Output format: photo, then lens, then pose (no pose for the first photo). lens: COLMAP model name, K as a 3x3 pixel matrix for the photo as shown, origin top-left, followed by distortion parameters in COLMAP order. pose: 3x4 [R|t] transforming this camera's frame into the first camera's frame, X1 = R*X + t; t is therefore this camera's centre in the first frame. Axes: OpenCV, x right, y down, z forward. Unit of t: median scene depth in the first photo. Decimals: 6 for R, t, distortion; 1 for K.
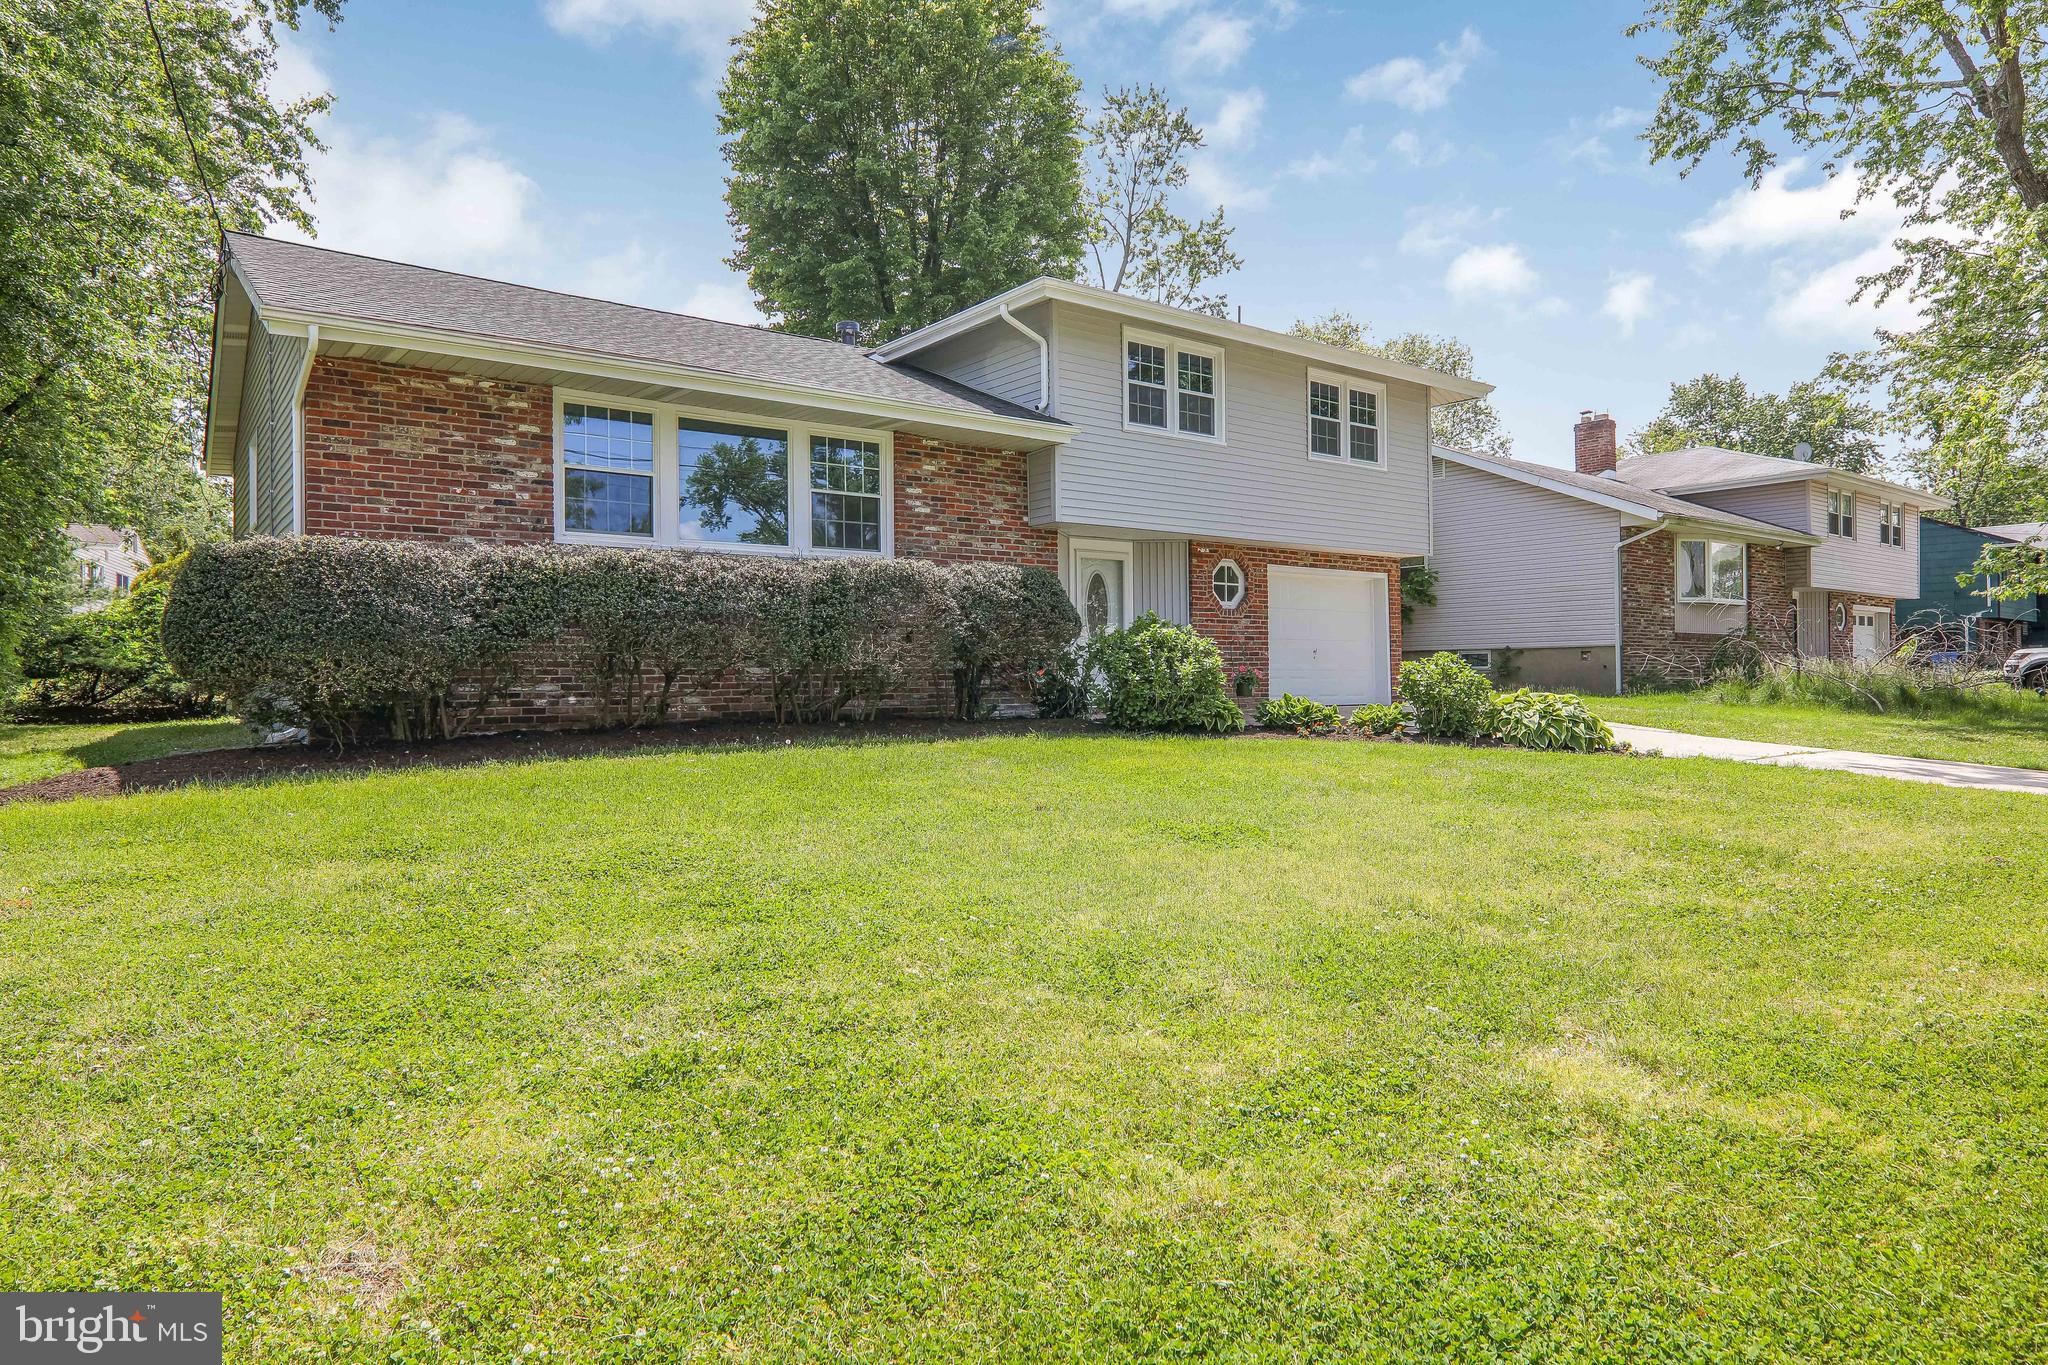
lens RADIAL K [[1187.0, 0, 1026.4], [0, 1187.0, 676.1], [0, 0, 1]] dist [-0.001453, 0.001797]
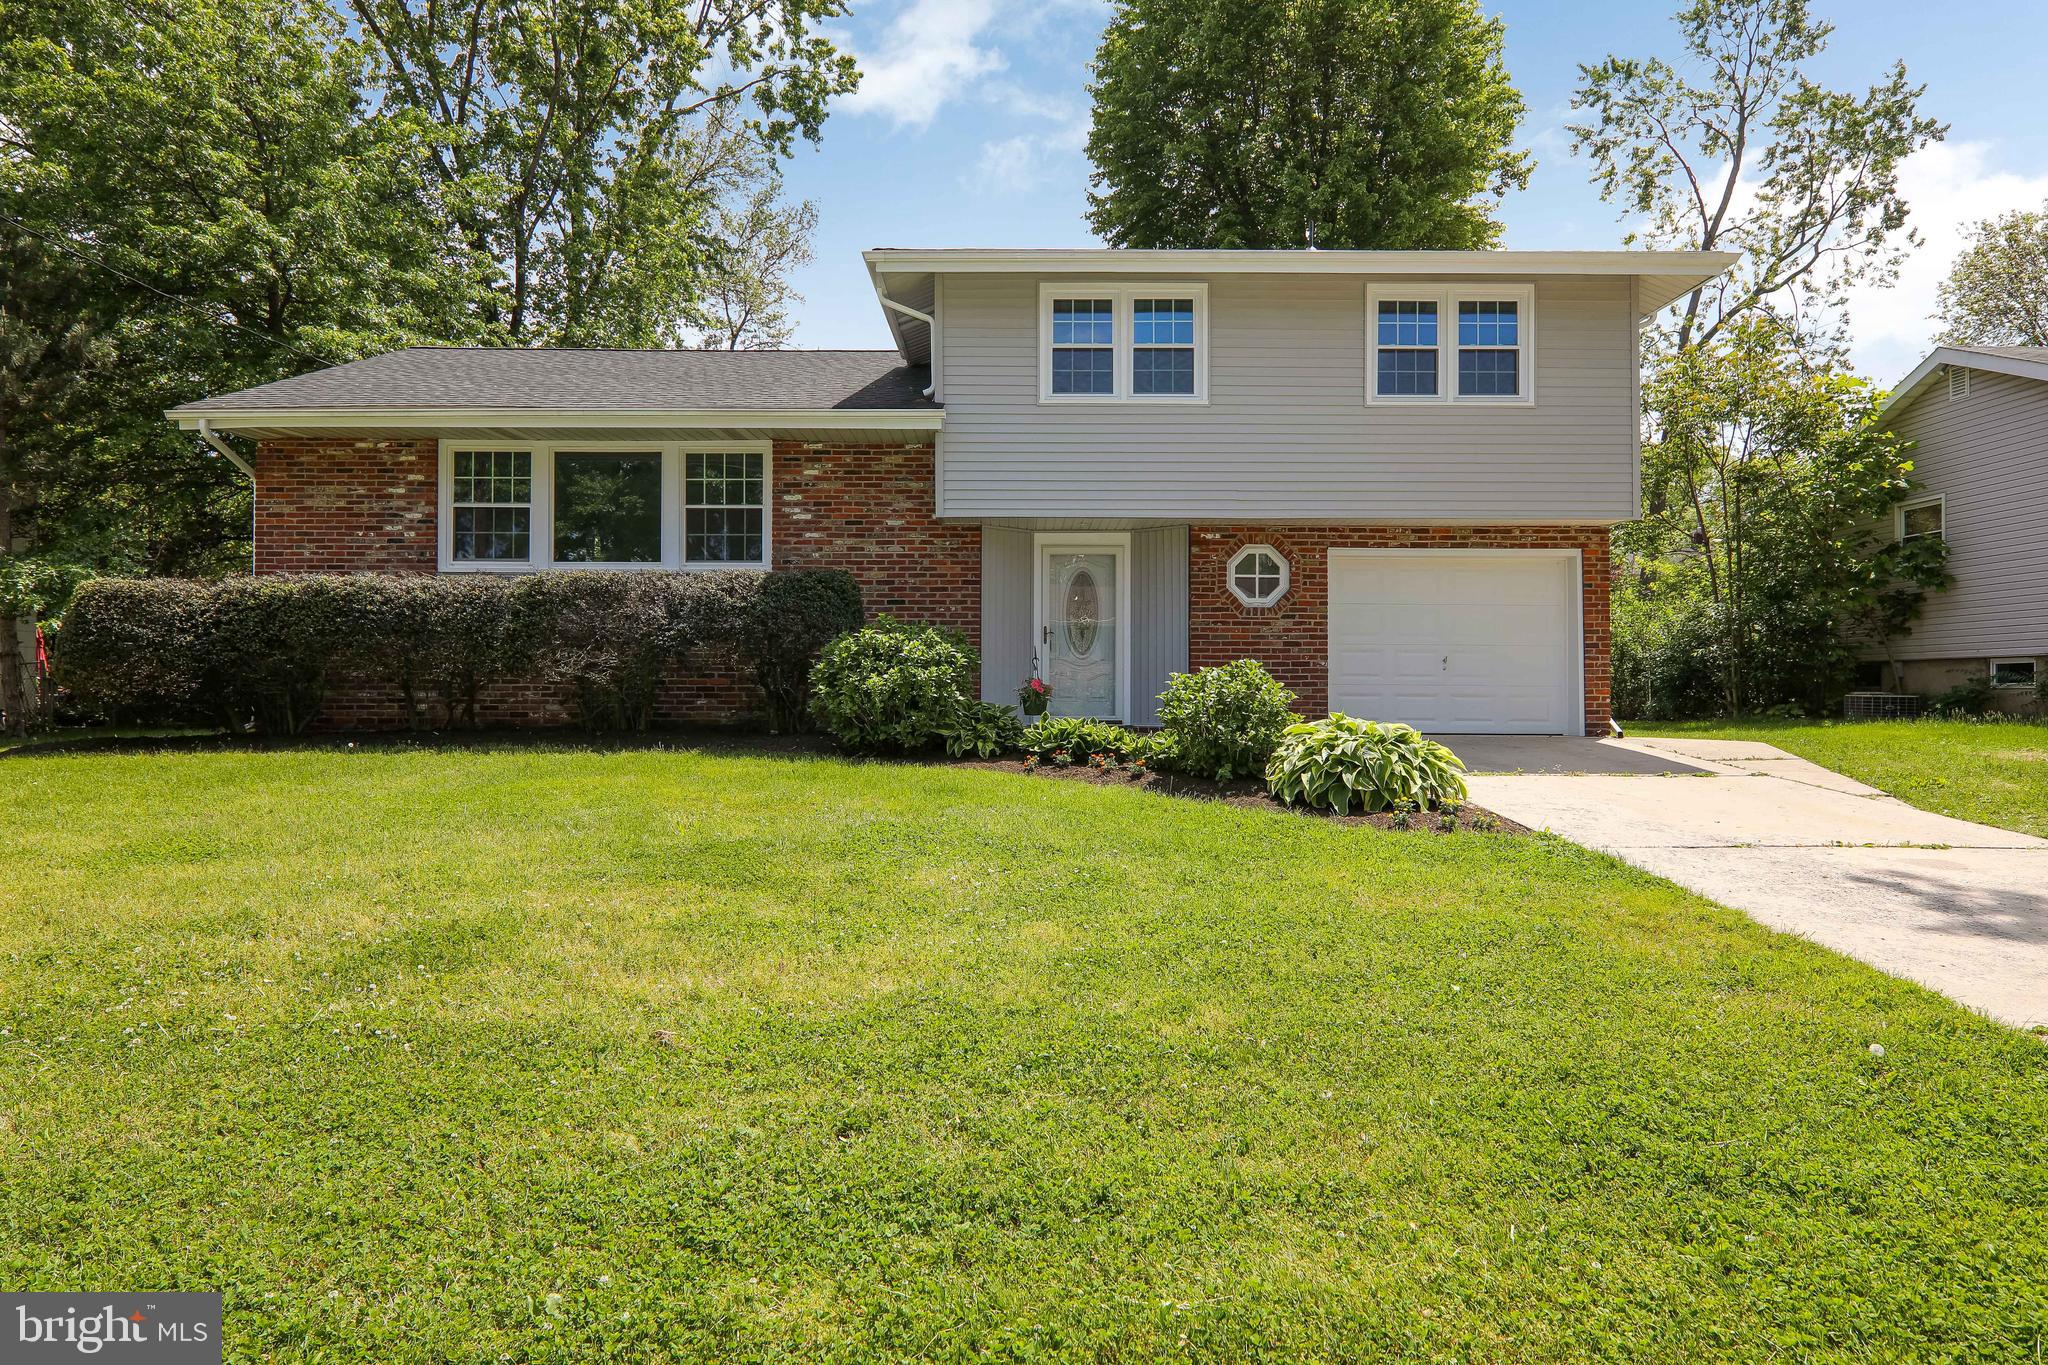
lens RADIAL K [[1187.0, 0, 1026.6], [0, 1187.0, 681.5], [0, 0, 1]] dist [-0.001453, 0.001797]
pose [[0.802660, 0.002152, -0.596433, 0.635358], [-0.008572, 0.999932, -0.007928, 0.000786], [0.596375, 0.011476, 0.802624, 0.332011]]
